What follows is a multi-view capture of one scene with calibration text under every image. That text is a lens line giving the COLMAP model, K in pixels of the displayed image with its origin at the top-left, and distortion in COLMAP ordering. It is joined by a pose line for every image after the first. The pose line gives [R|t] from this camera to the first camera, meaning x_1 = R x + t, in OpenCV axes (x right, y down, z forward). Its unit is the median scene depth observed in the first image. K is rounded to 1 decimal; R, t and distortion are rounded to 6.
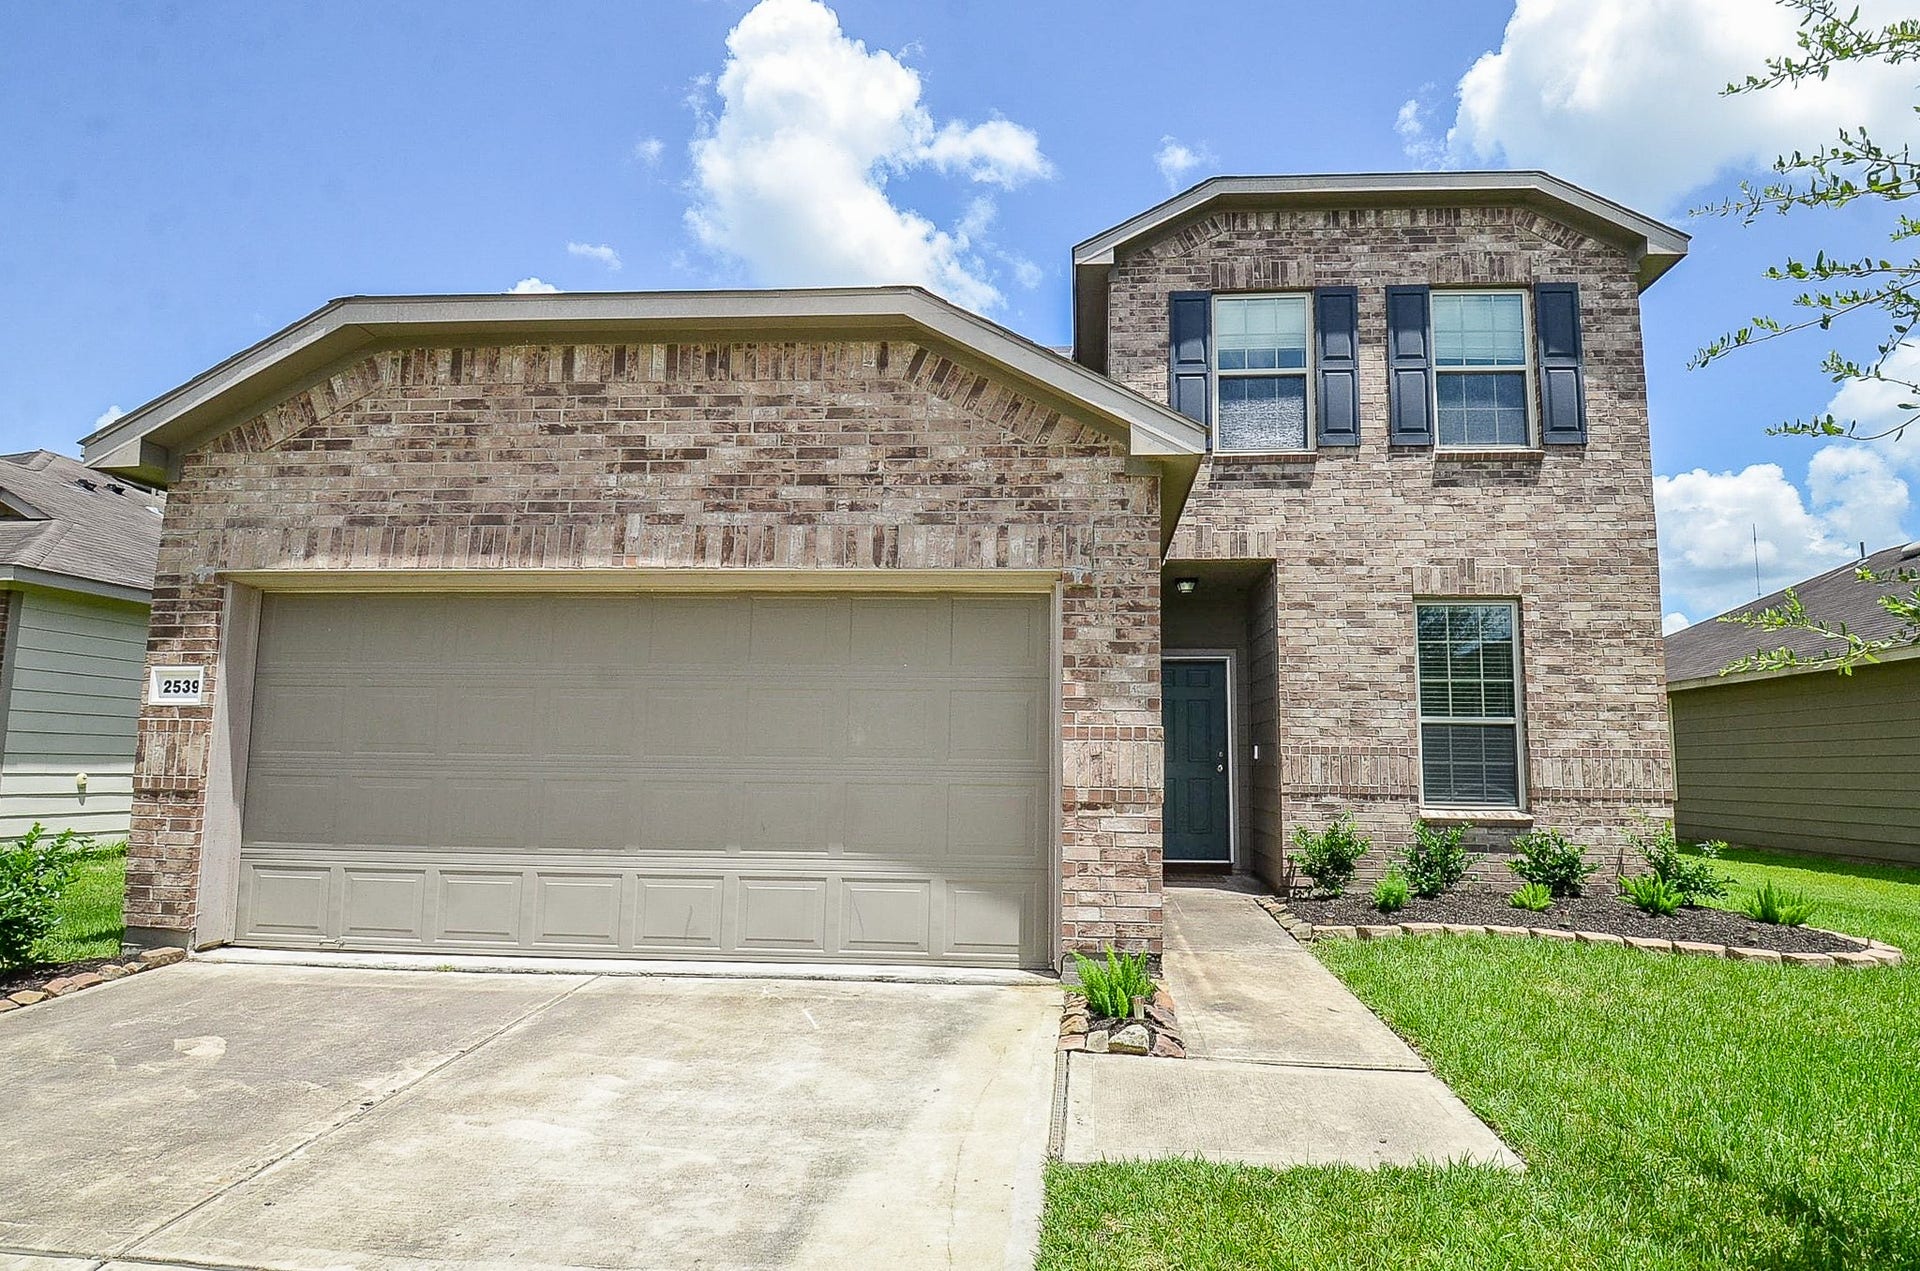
lens RADIAL K [[902.9, 0, 1033.5], [0, 902.9, 664.8], [0, 0, 1]] dist [0.025769, -0.043572]
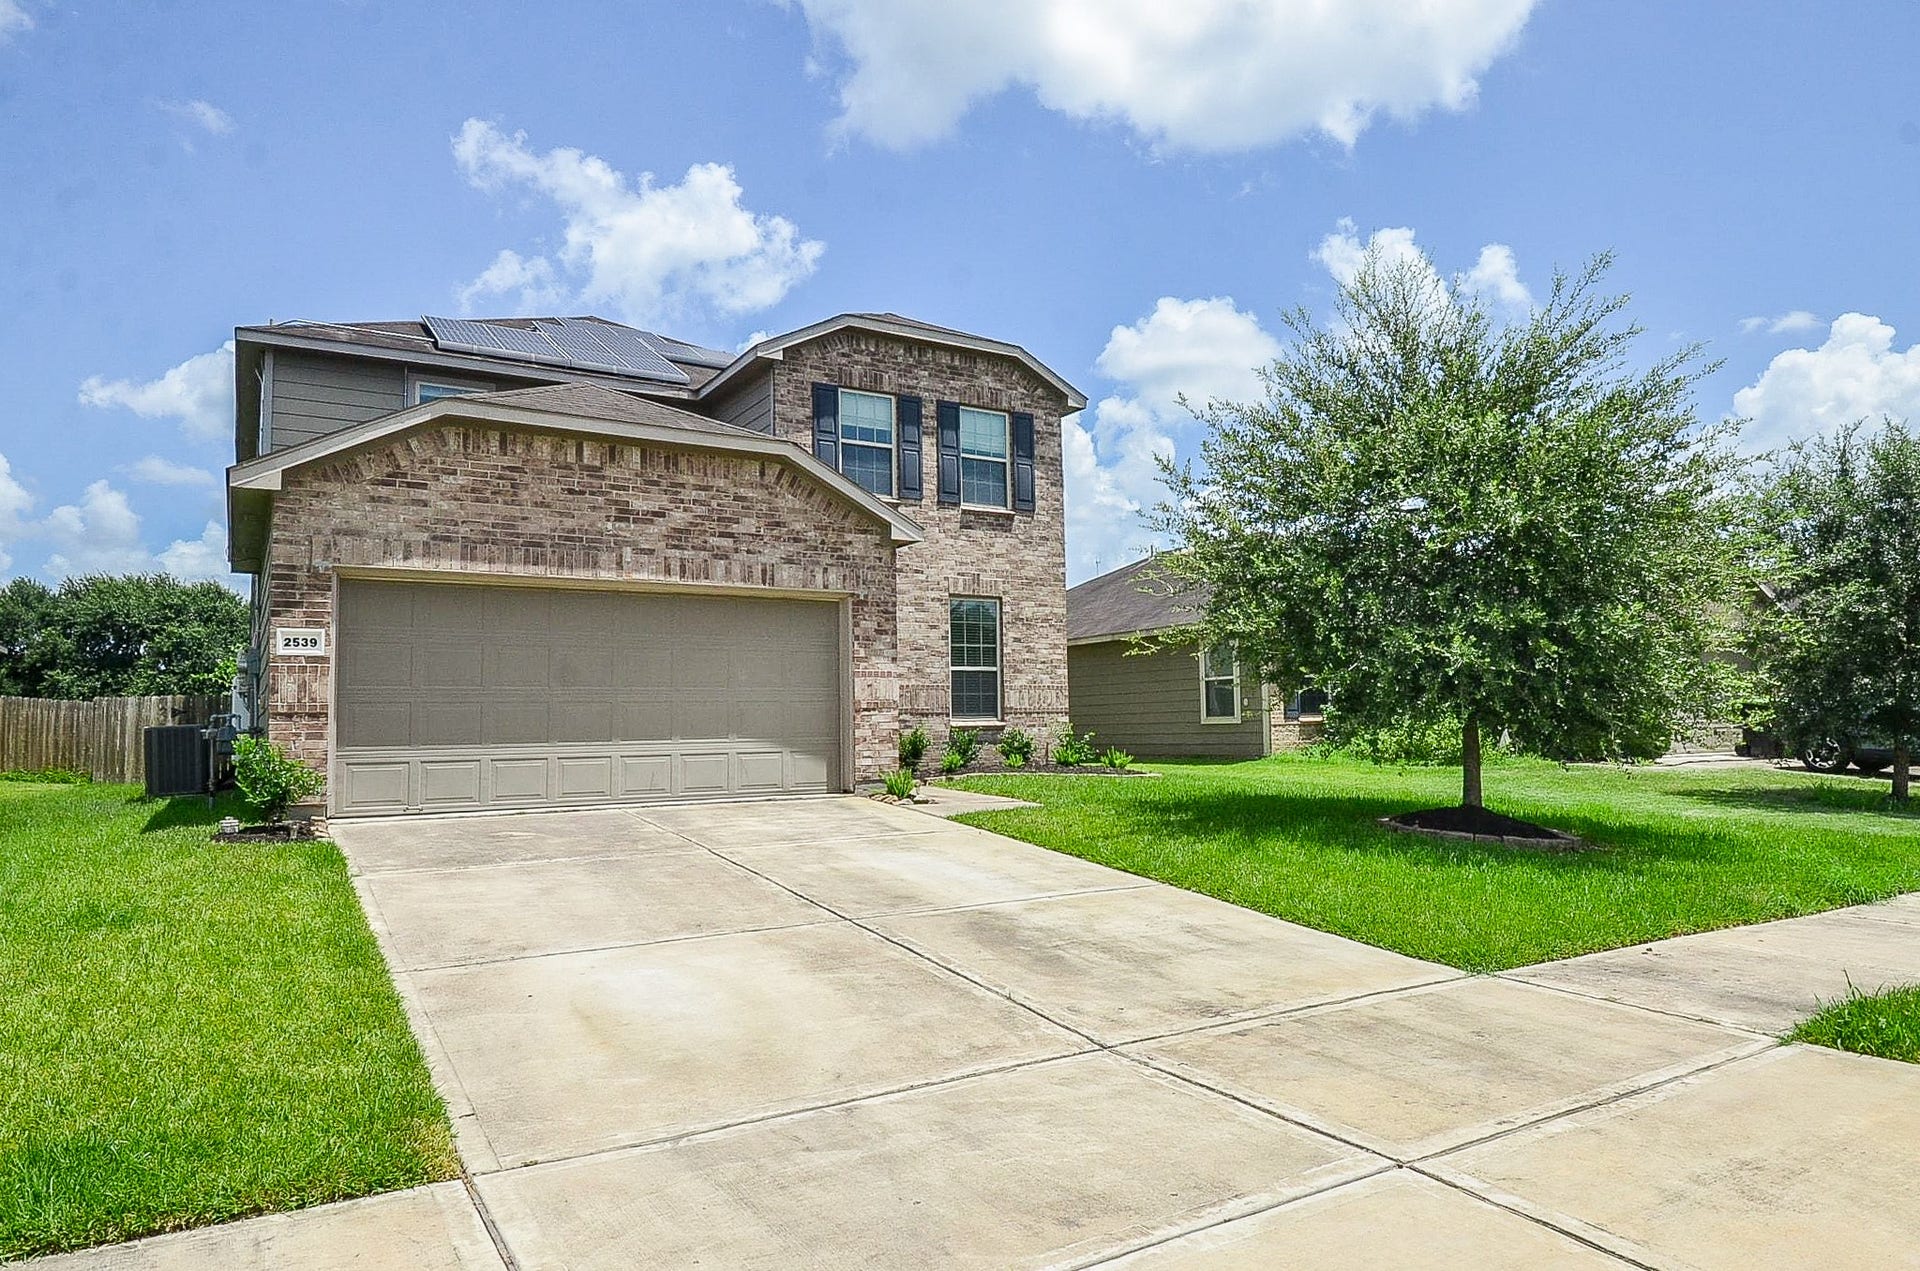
lens RADIAL K [[1110.4, 0, 960.0], [0, 1110.4, 635.5], [0, 0, 1]] dist [-0.002563, -0.000609]
pose [[0.834979, 0.020157, 0.549912, -1.033095], [-0.036637, 0.999148, 0.019005, -0.059393], [-0.549061, -0.036016, 0.835006, -1.084546]]
